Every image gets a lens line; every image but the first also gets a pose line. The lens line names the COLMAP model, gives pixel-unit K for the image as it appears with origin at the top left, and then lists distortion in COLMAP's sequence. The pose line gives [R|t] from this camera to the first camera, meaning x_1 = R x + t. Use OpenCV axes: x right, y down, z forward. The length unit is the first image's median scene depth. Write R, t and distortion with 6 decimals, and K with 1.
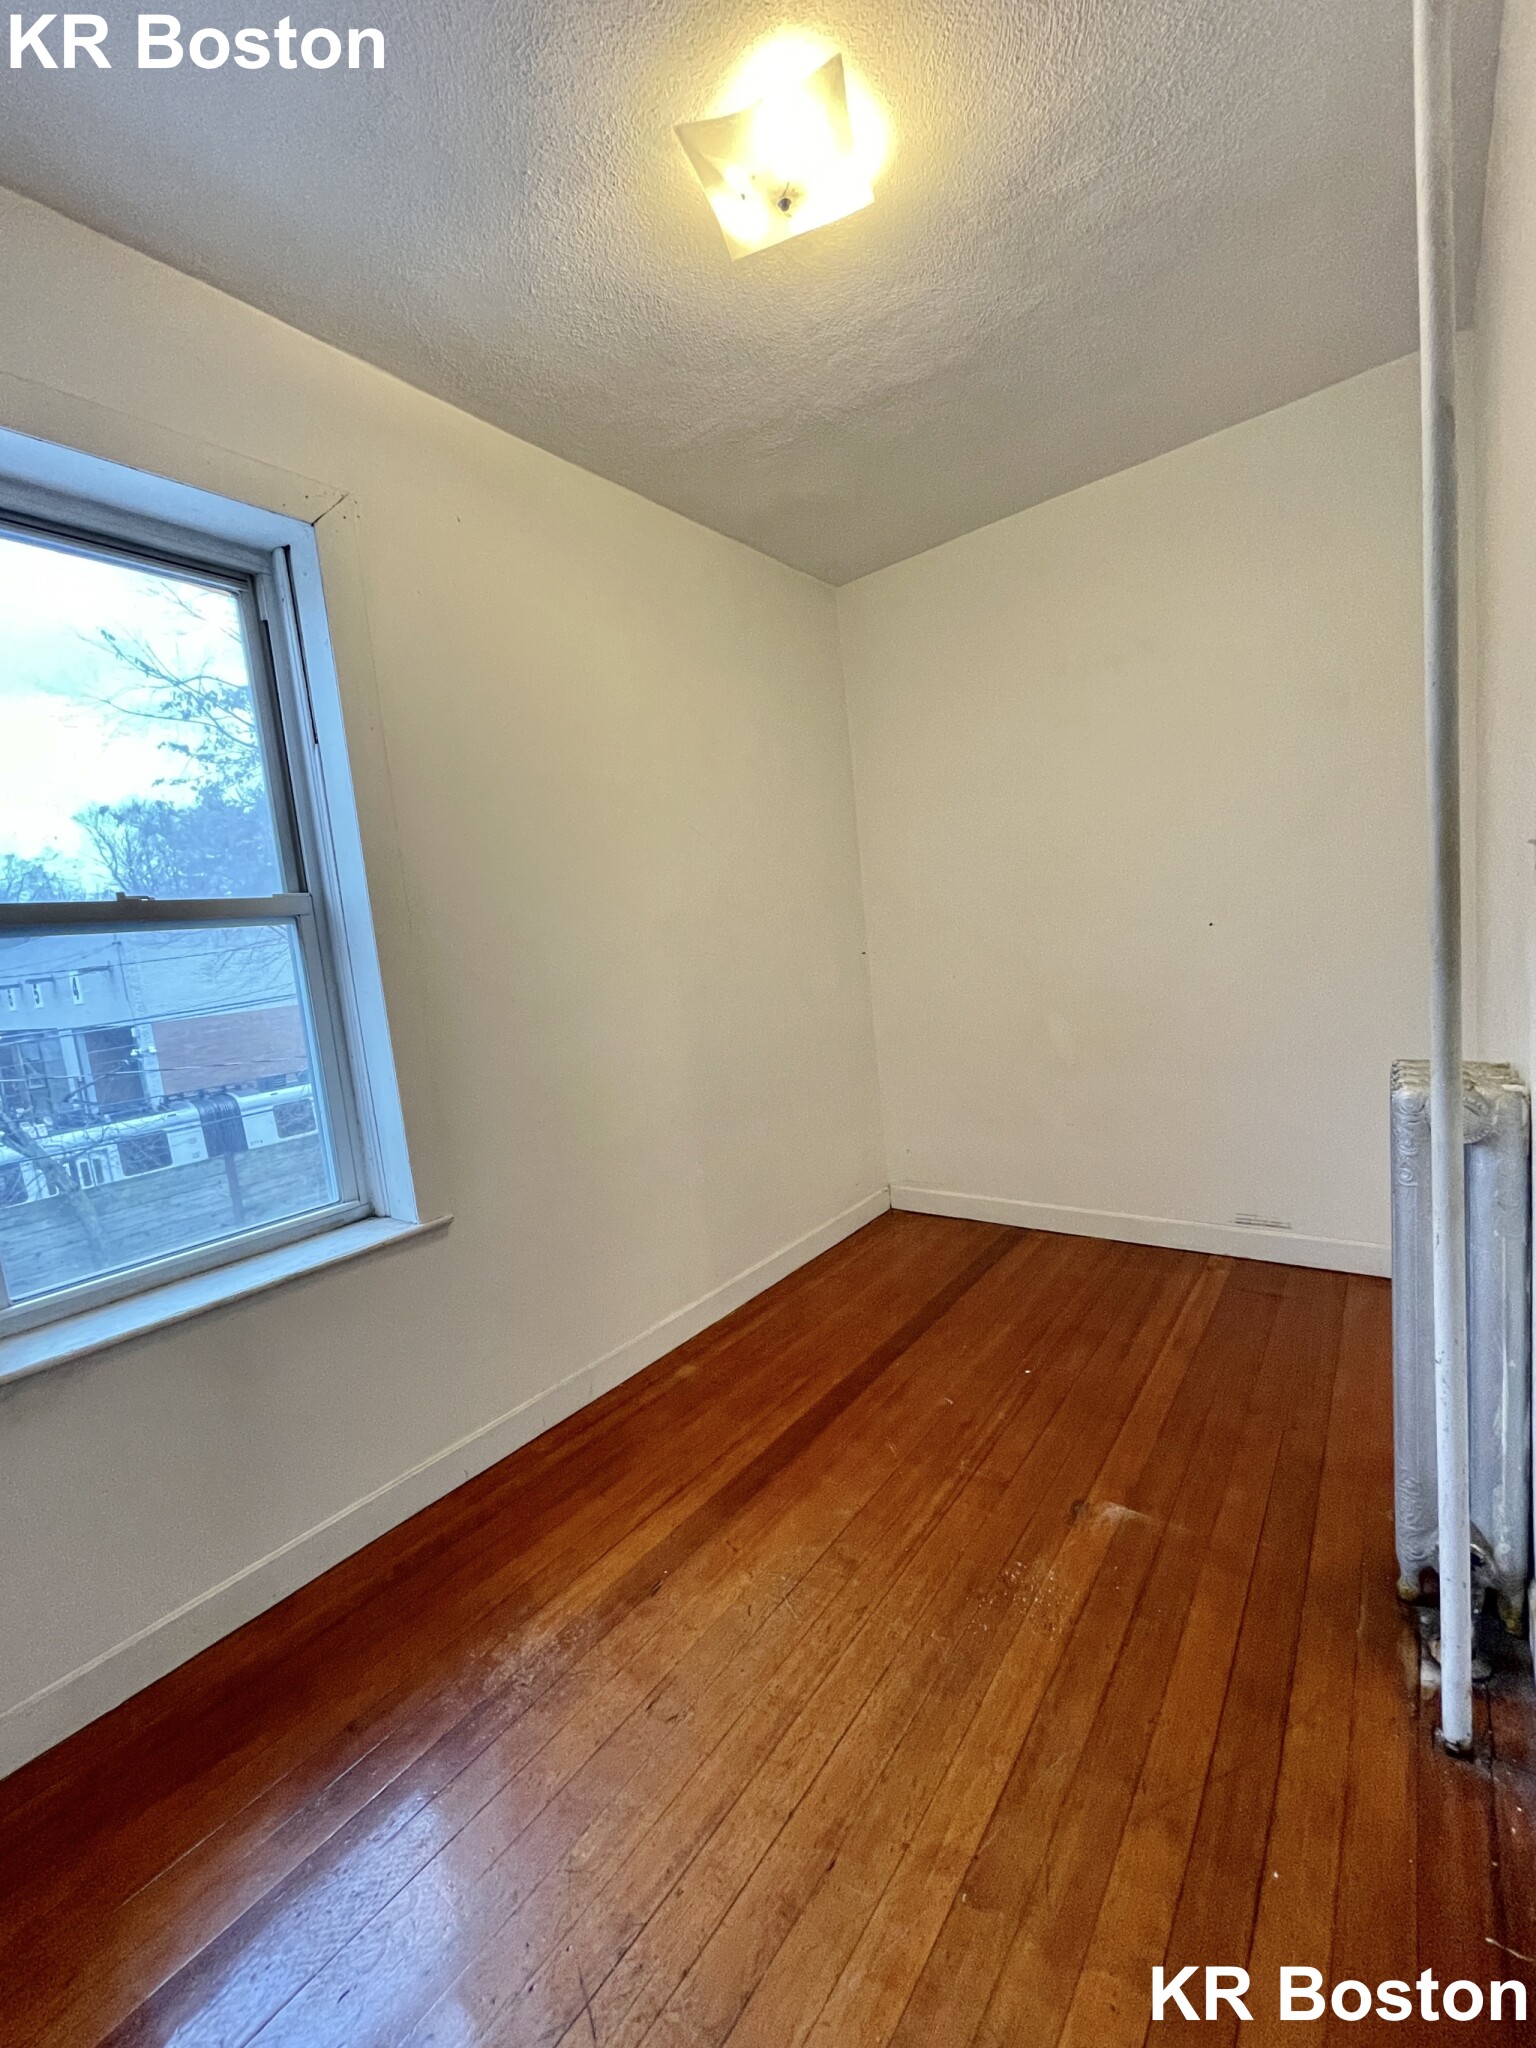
lens RADIAL K [[828.6, 0, 768.0], [0, 828.6, 1024.0], [0, 0, 1]] dist [-0.016879, 0.001106]
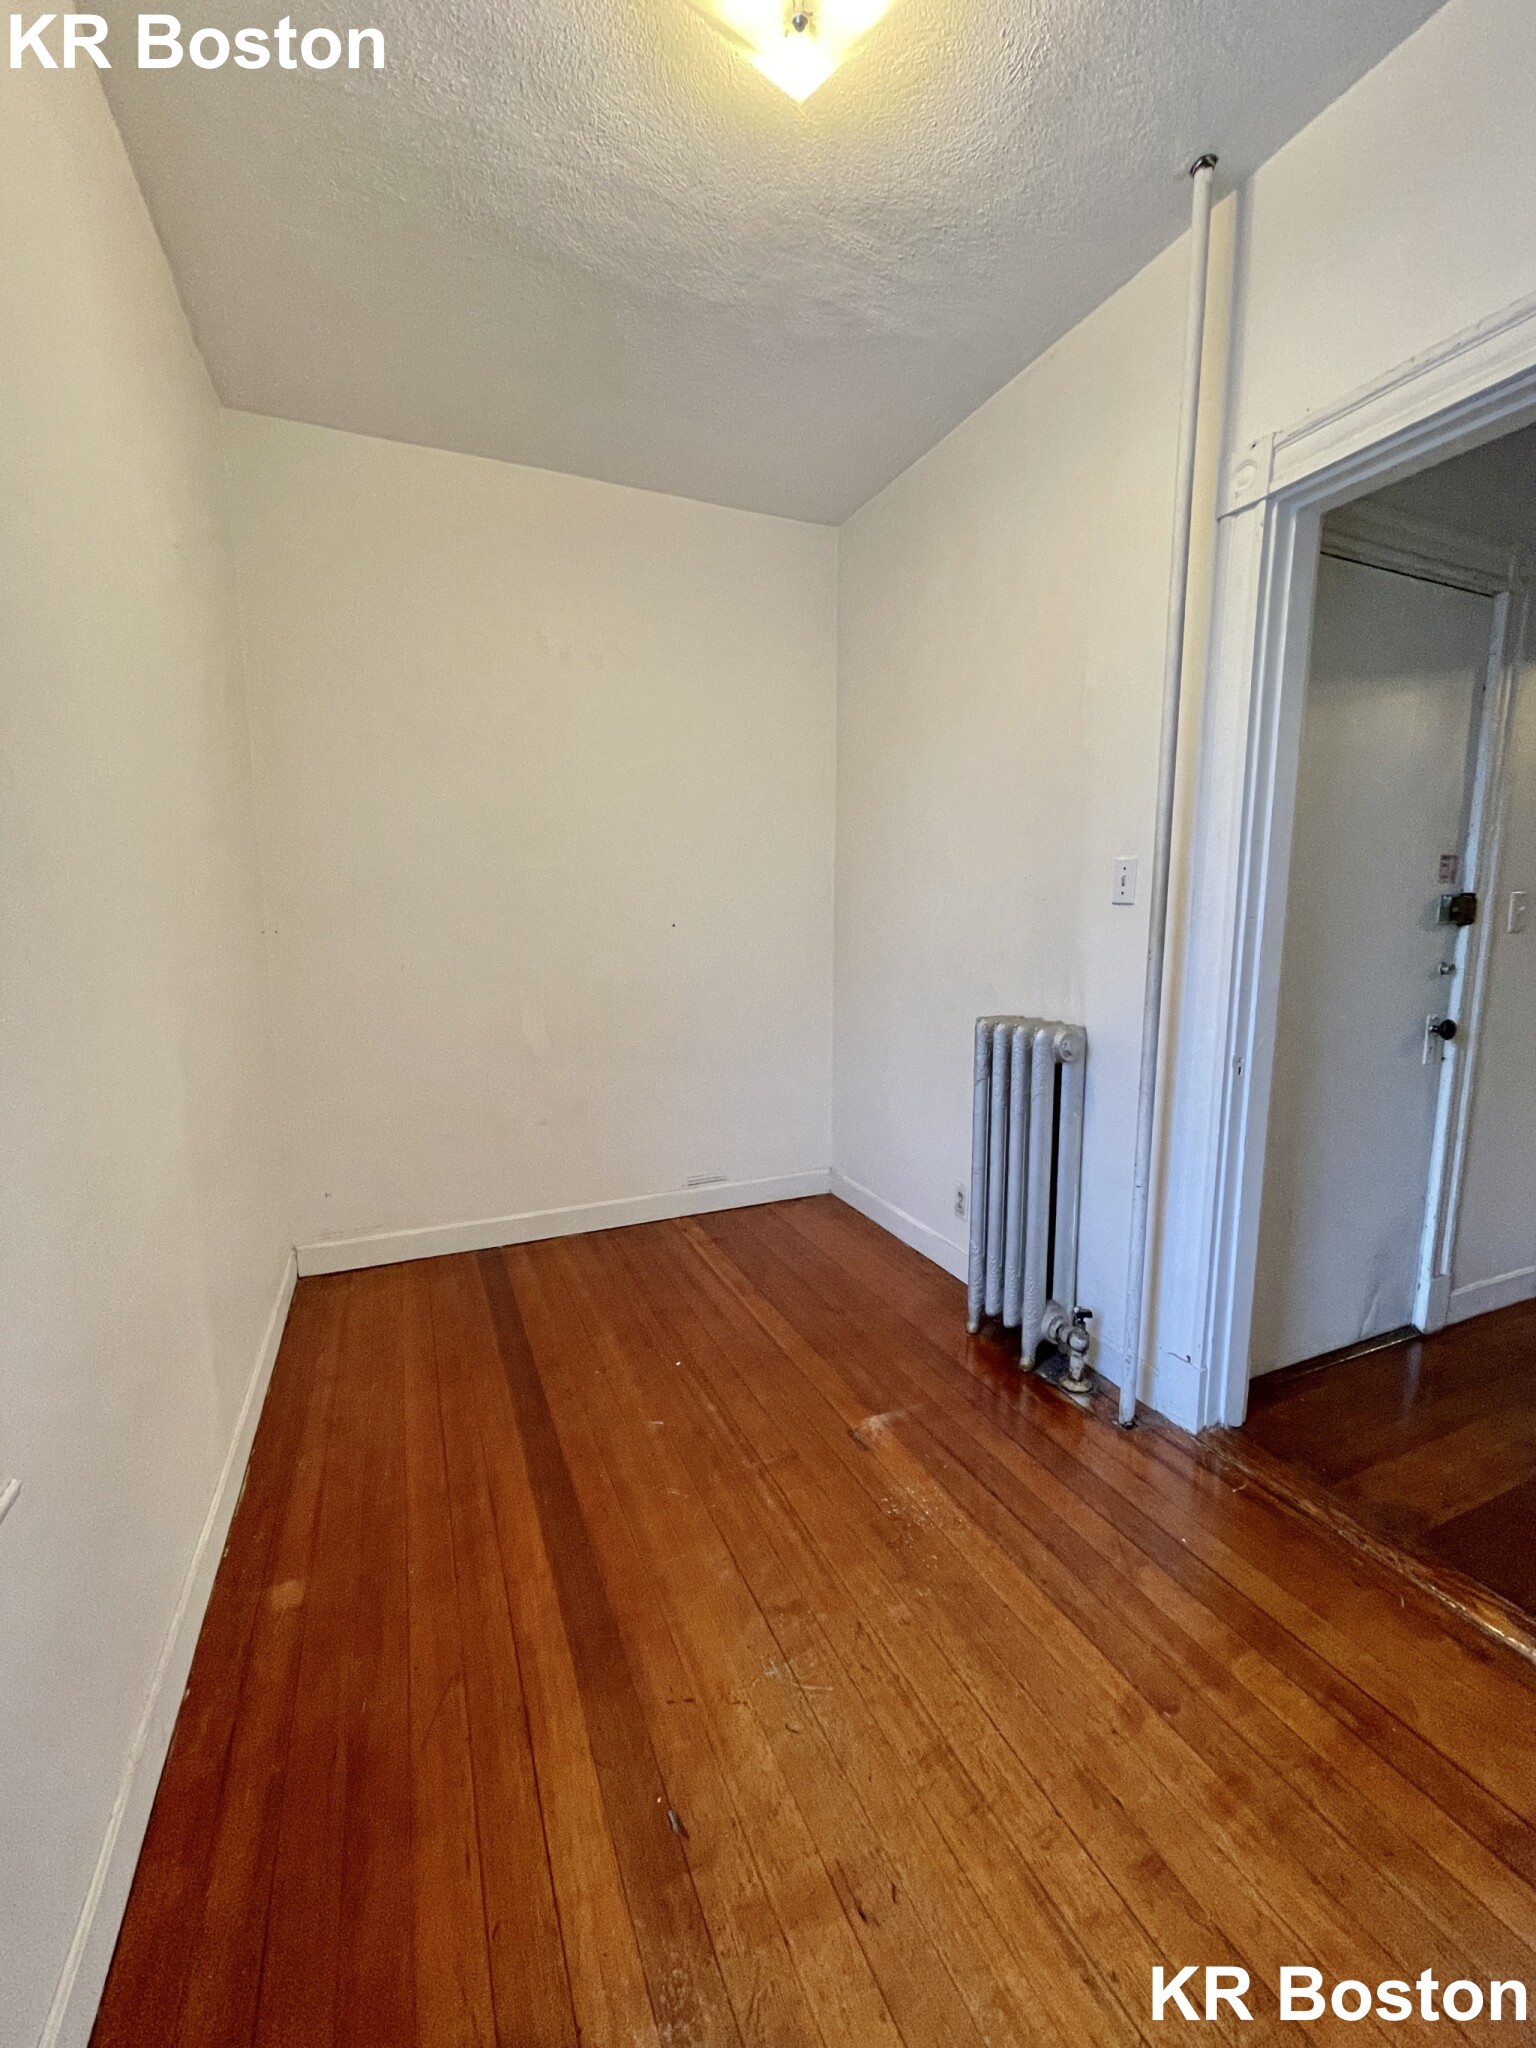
lens RADIAL K [[828.6, 0, 768.0], [0, 828.6, 1024.0], [0, 0, 1]] dist [-0.016879, 0.001106]
pose [[0.468608, -0.024662, 0.883062, -0.585590], [0.050433, 0.998727, 0.001130, 0.028732], [-0.881966, 0.044006, 0.469255, 0.512634]]
